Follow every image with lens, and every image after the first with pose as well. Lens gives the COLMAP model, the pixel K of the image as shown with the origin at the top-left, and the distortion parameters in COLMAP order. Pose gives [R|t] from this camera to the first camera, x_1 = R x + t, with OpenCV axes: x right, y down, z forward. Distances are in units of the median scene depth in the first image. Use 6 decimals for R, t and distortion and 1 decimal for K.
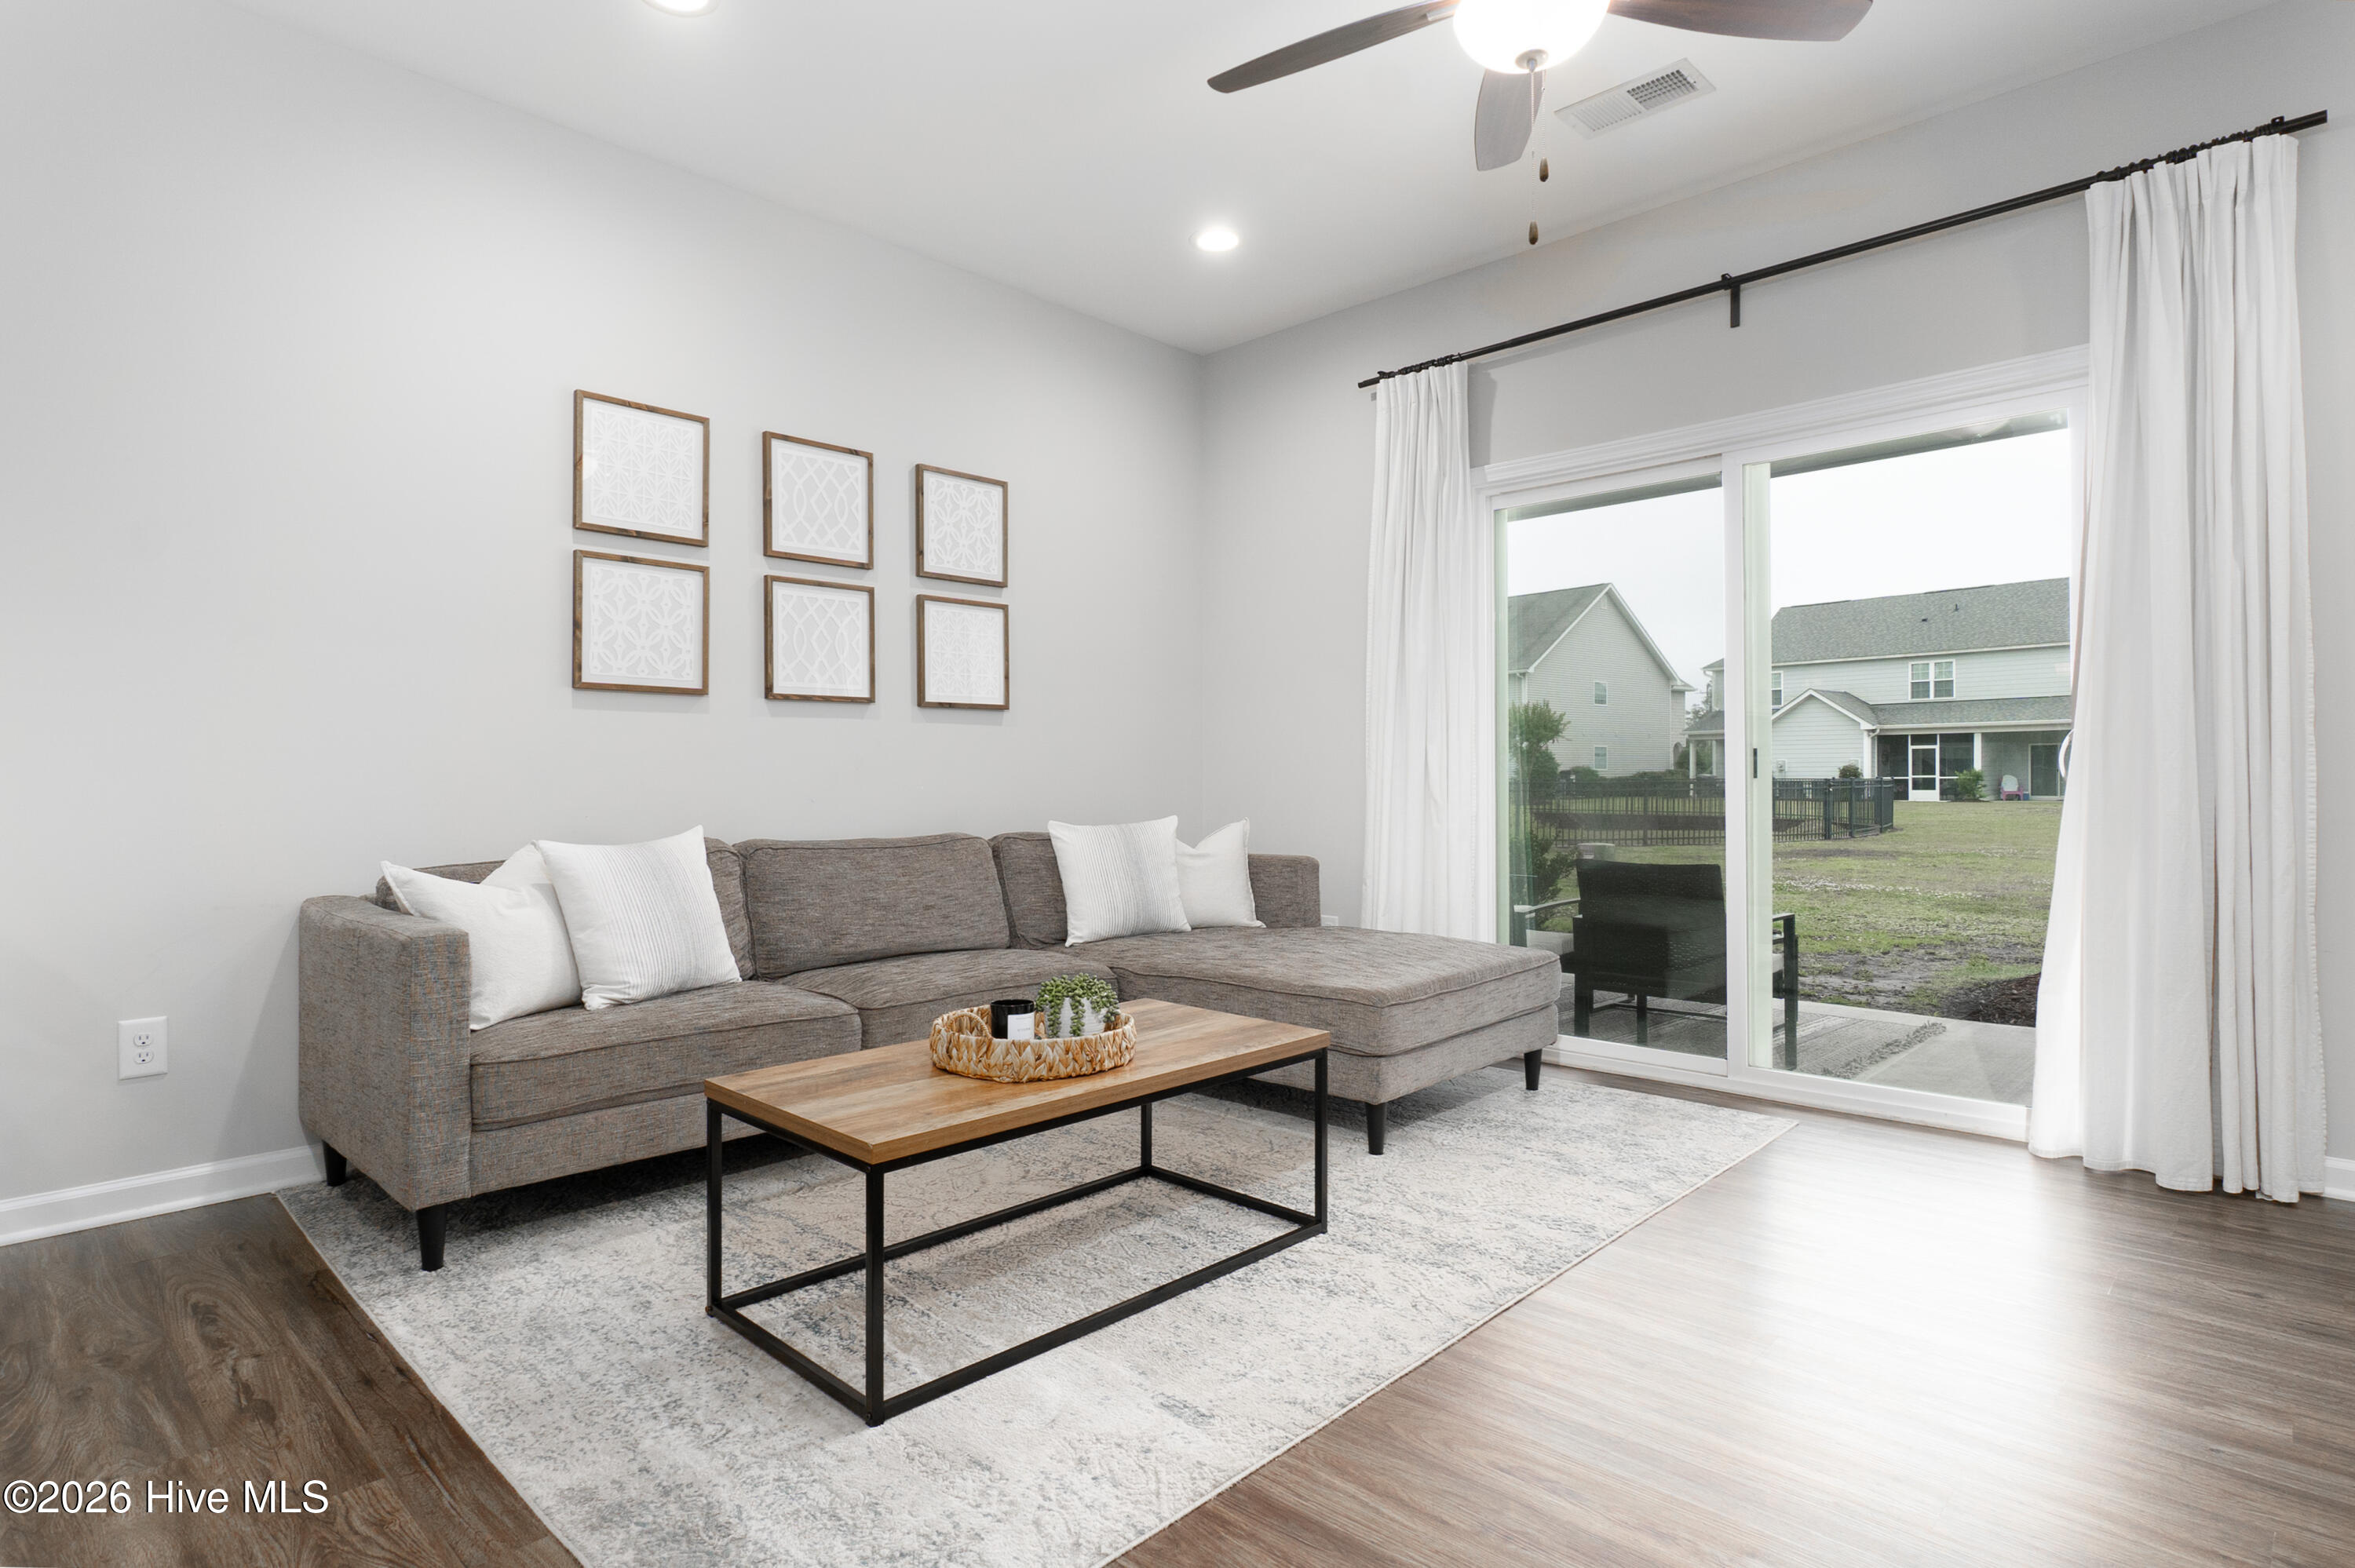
lens RADIAL K [[1230.0, 0, 1169.1], [0, 1230.0, 783.4], [0, 0, 1]] dist [-0.002316, 0.000746]
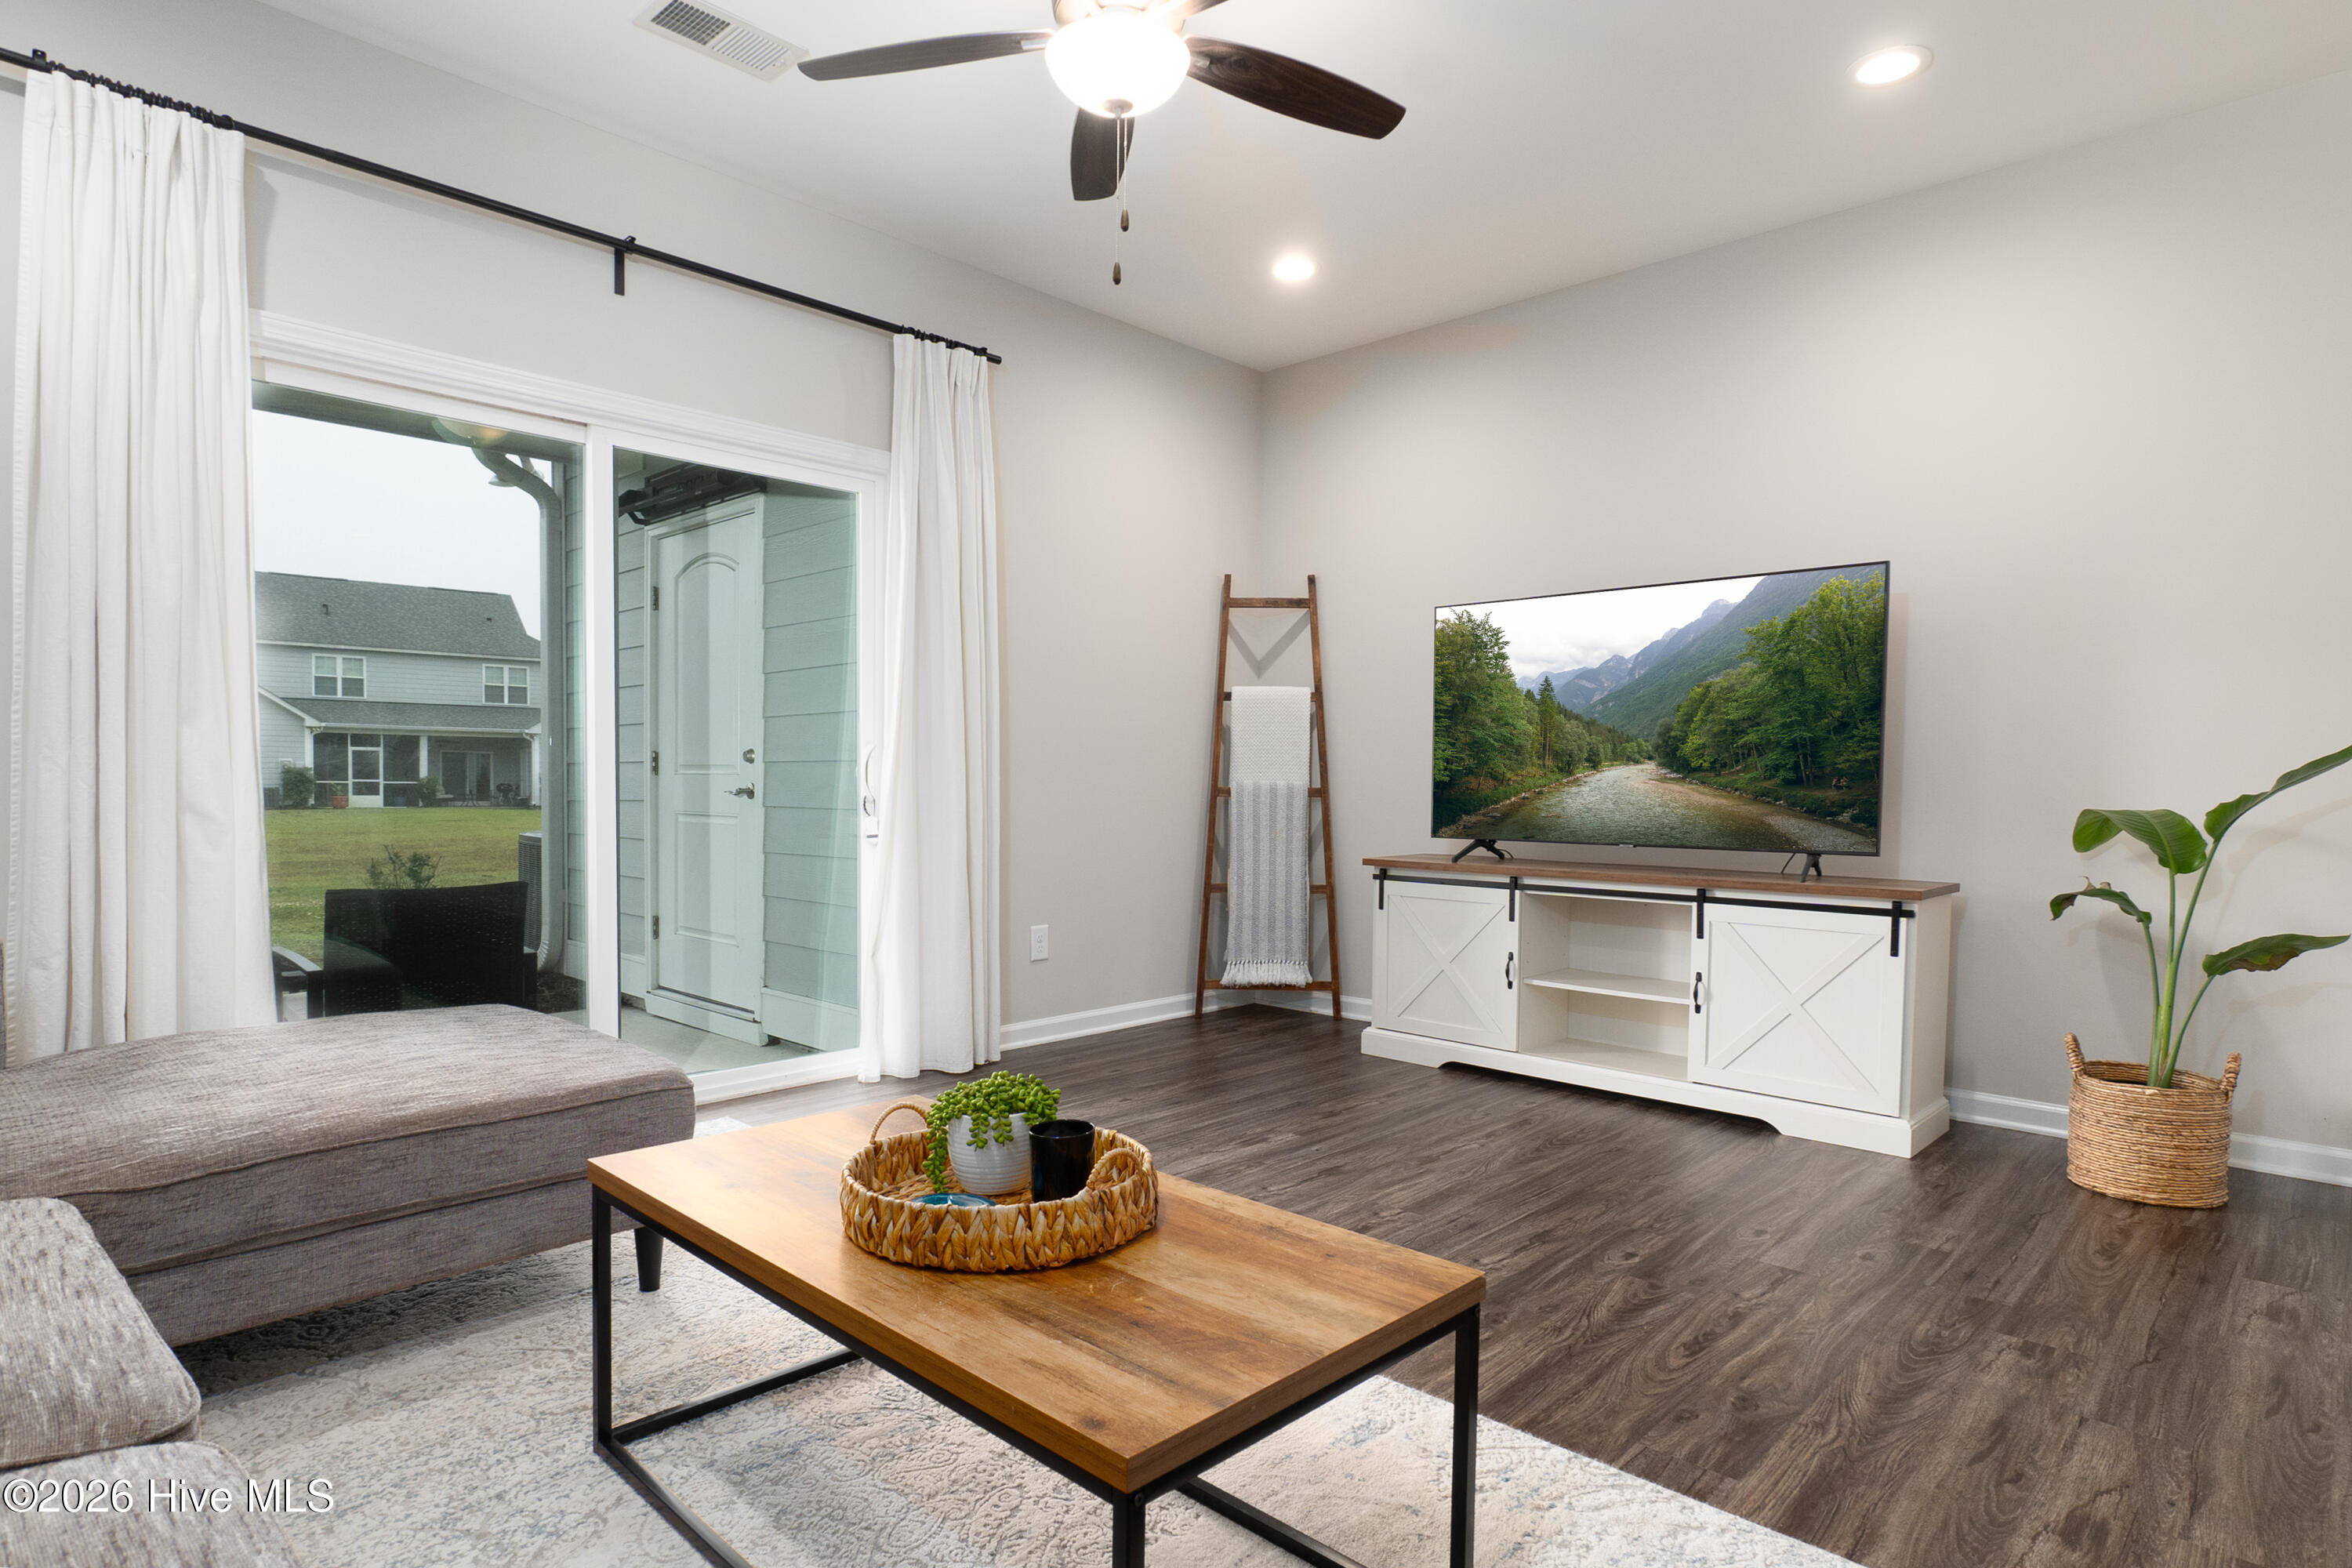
lens RADIAL K [[1228.6, 0, 1167.6], [0, 1228.6, 783.4], [0, 0, 1]] dist [-0.002316, 0.000746]
pose [[0.021068, 0.012225, 0.999703, -0.401788], [-0.001016, 0.999925, -0.012206, 0.009471], [-0.999778, -0.000759, 0.021079, 0.494115]]
